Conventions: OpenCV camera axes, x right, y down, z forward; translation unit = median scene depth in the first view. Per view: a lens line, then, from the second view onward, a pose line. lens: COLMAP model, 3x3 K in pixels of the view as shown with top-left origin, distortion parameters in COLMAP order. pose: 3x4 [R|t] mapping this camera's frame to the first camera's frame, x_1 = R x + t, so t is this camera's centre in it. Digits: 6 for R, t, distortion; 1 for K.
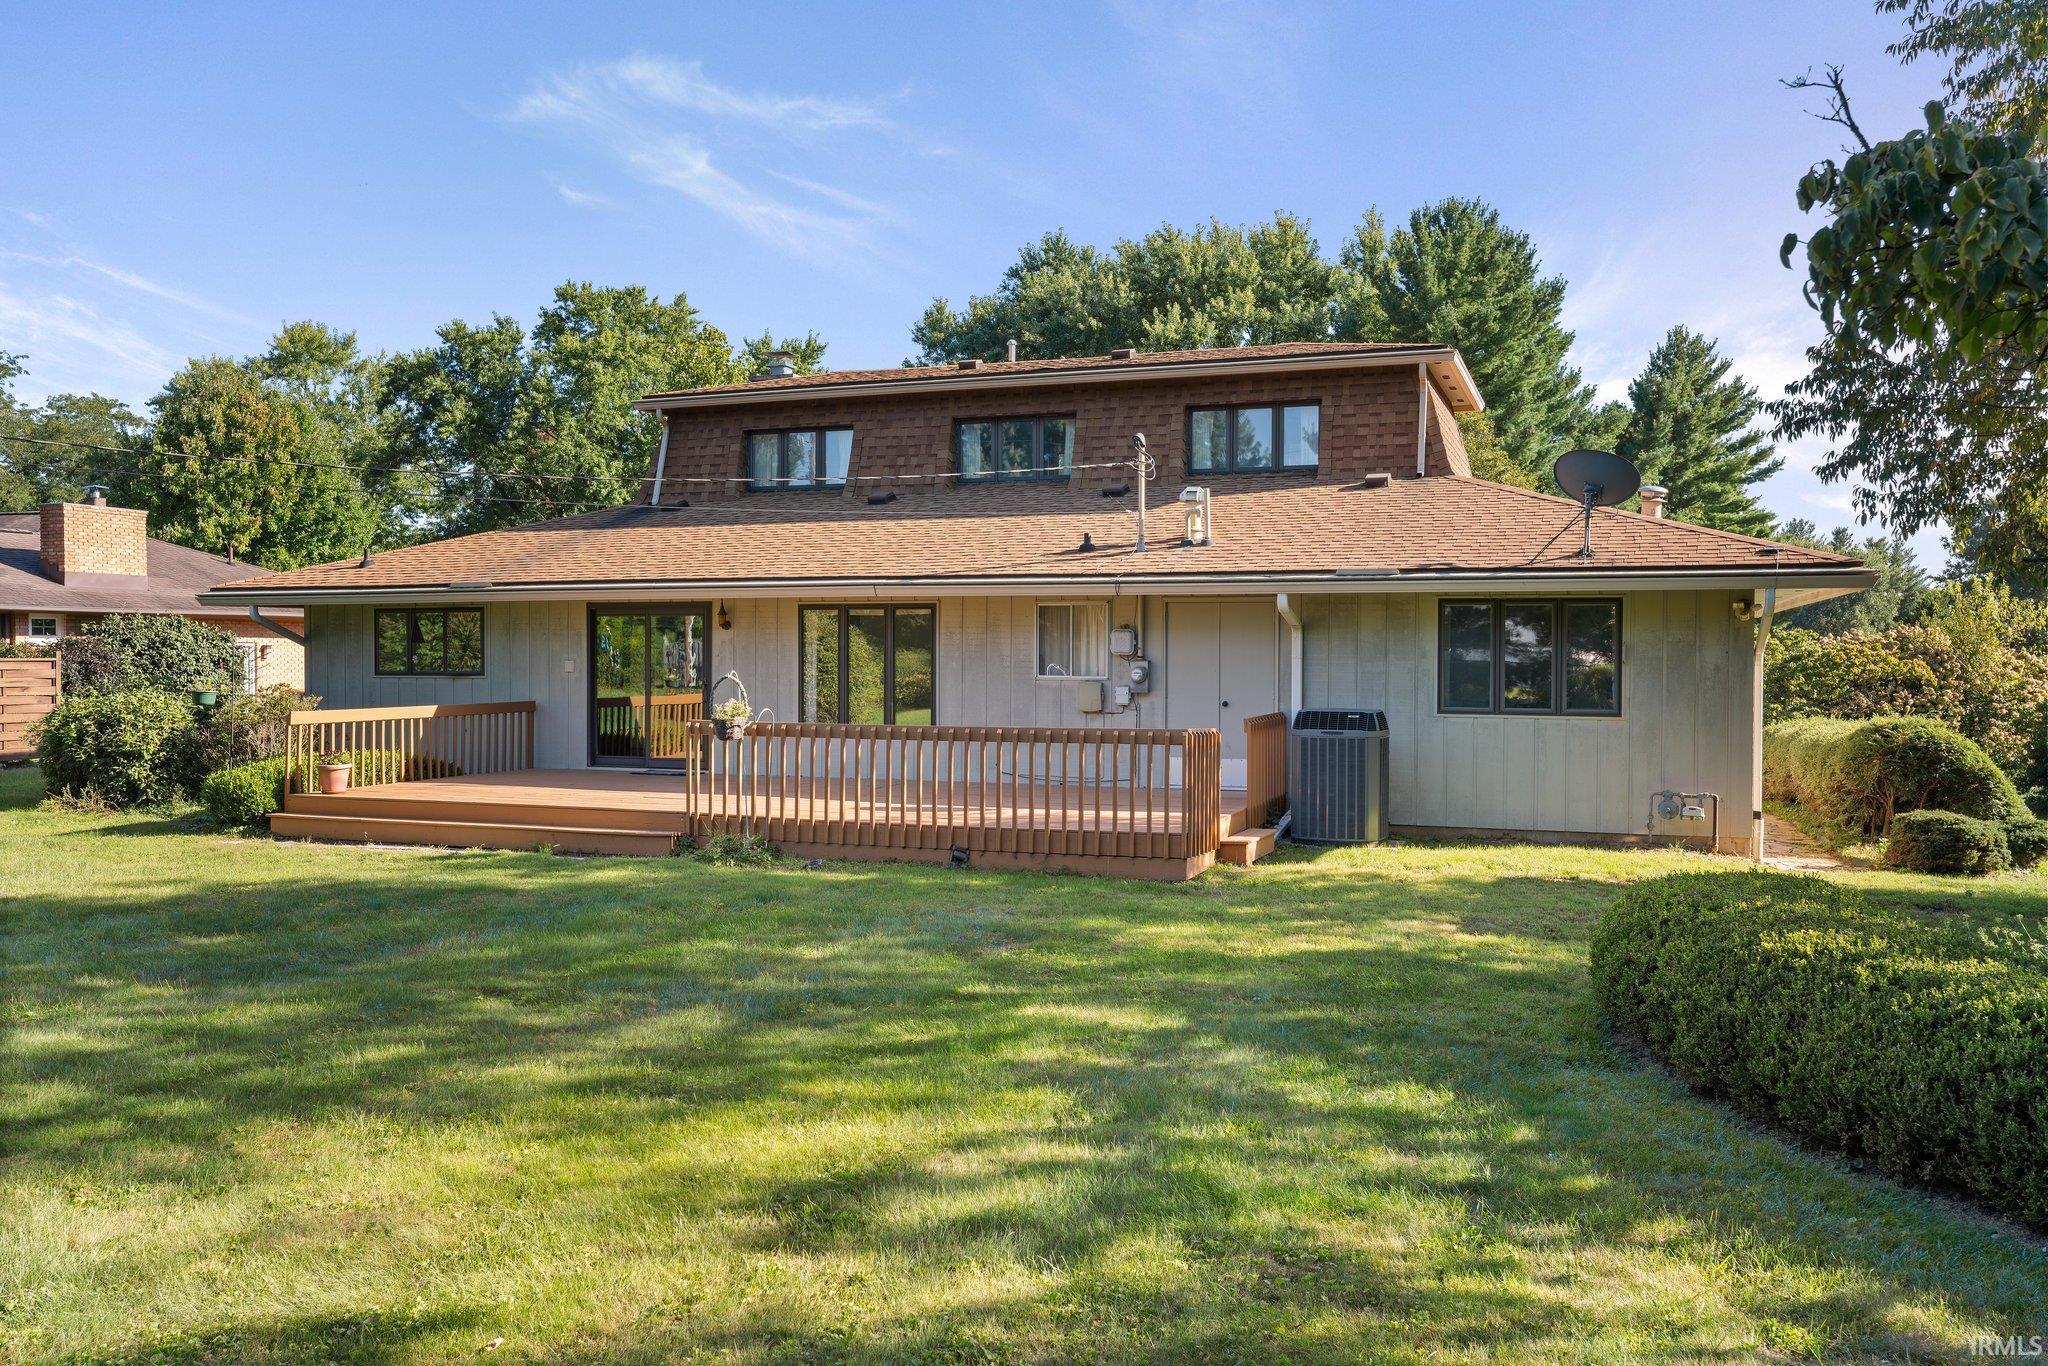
lens RADIAL K [[1652.3, 0, 1015.7], [0, 1652.3, 671.4], [0, 0, 1]] dist [-0.012124, 0.036211]
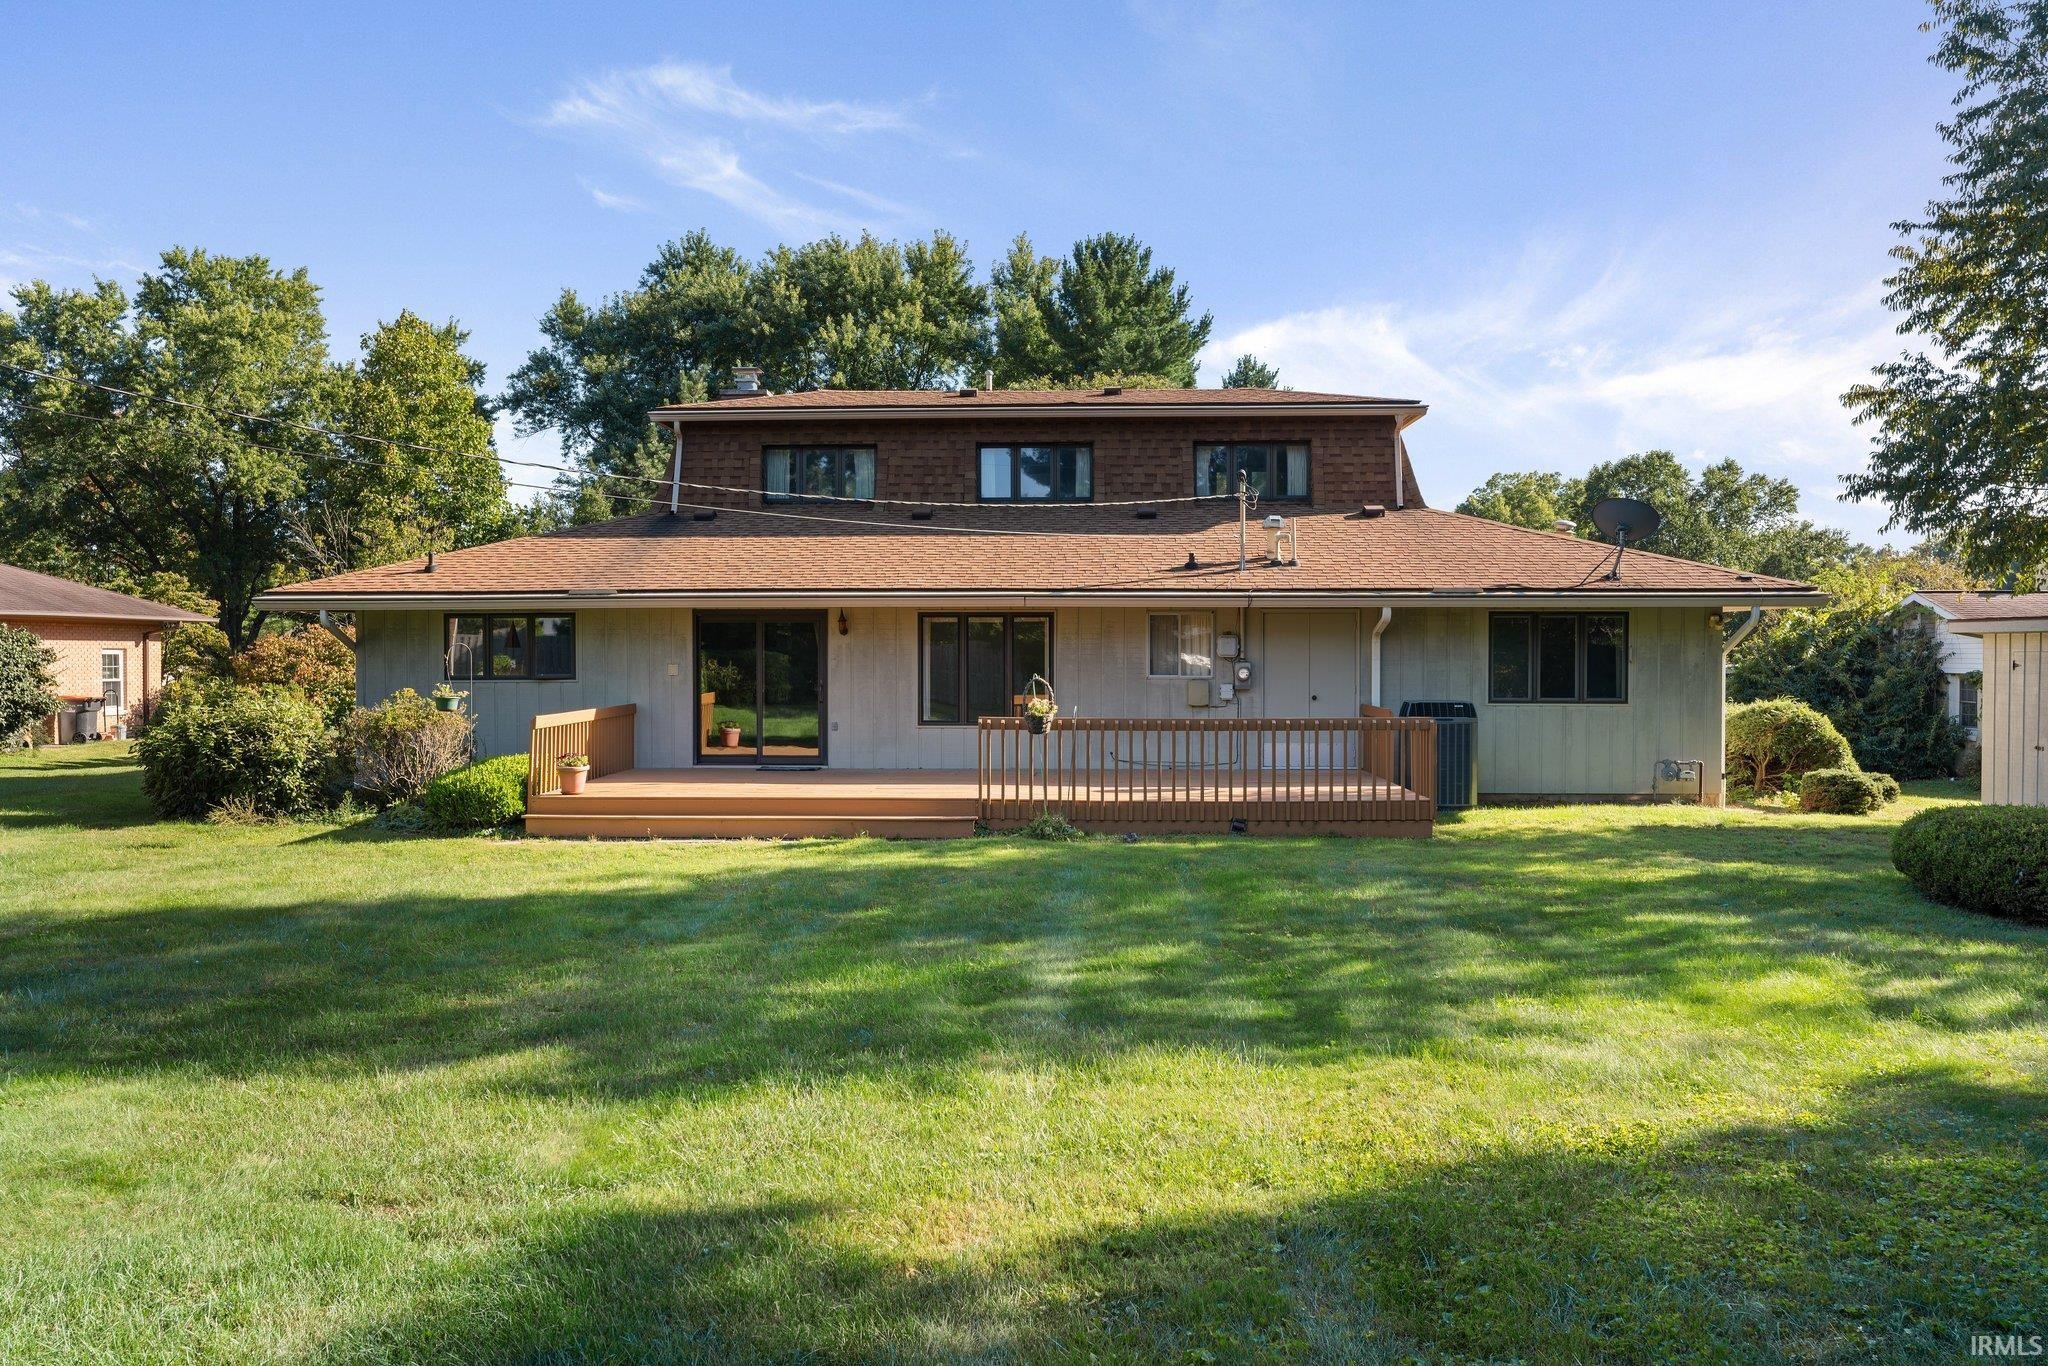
lens RADIAL K [[1652.3, 0, 1023.4], [0, 1652.3, 679.9], [0, 0, 1]] dist [-0.012124, 0.036211]
pose [[0.949915, -0.009391, 0.312366, -0.355233], [0.006764, 0.999932, 0.009493, -0.004800], [-0.312434, -0.006905, 0.949914, -0.060876]]
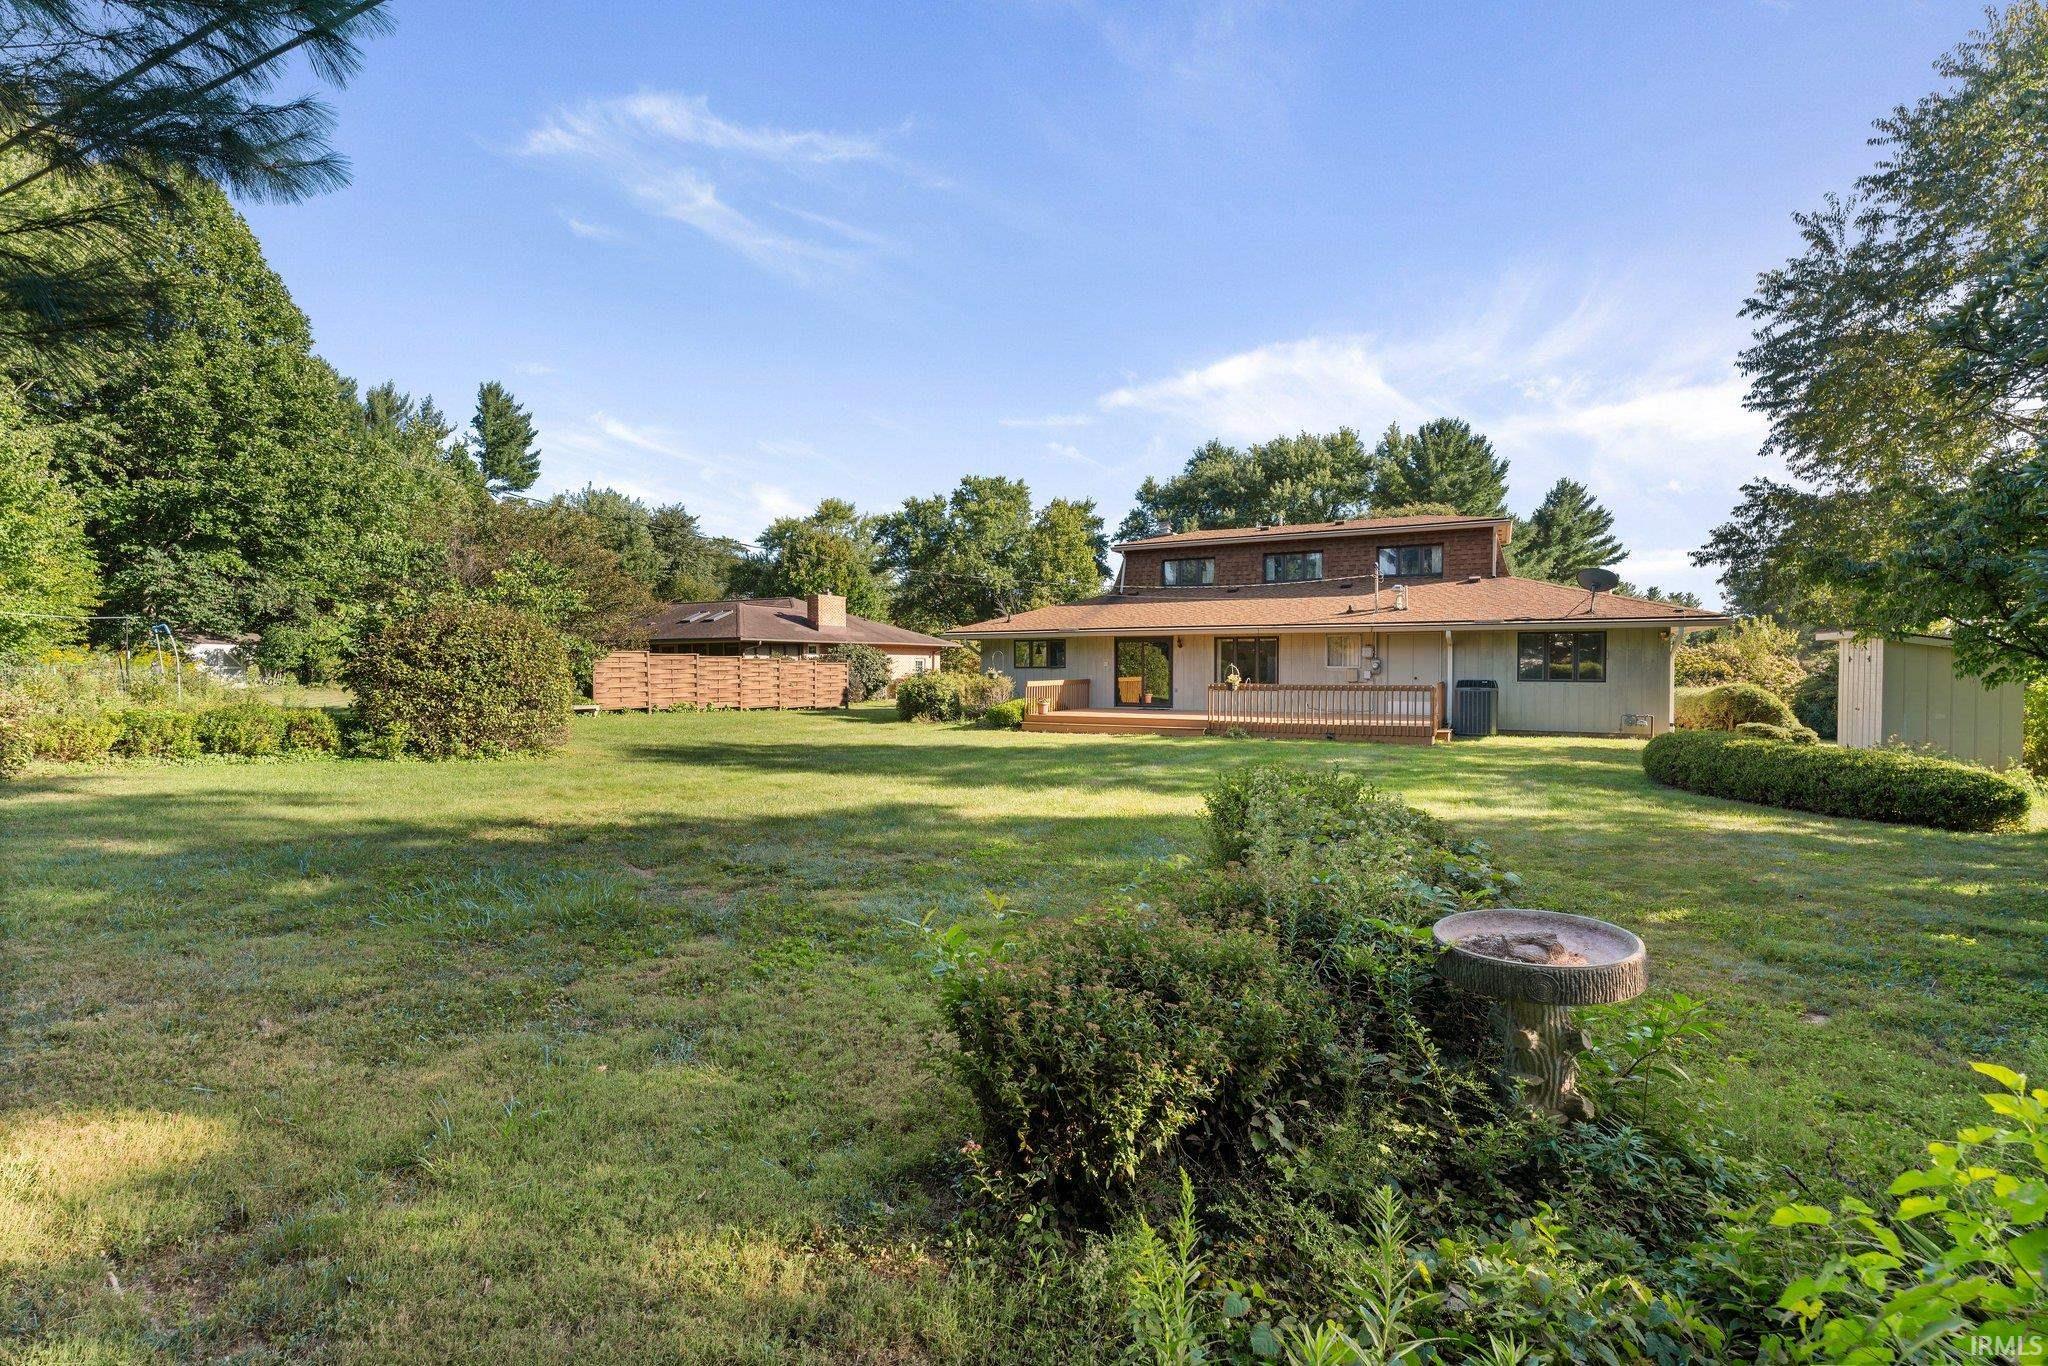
lens RADIAL K [[921.9, 0, 1017.3], [0, 921.9, 680.3], [0, 0, 1]] dist [0.007514, 0.000434]
pose [[0.991121, -0.001752, -0.132949, -0.202591], [0.002614, 0.999977, 0.006309, 0.010310], [0.132935, -0.006600, 0.991103, -0.286987]]
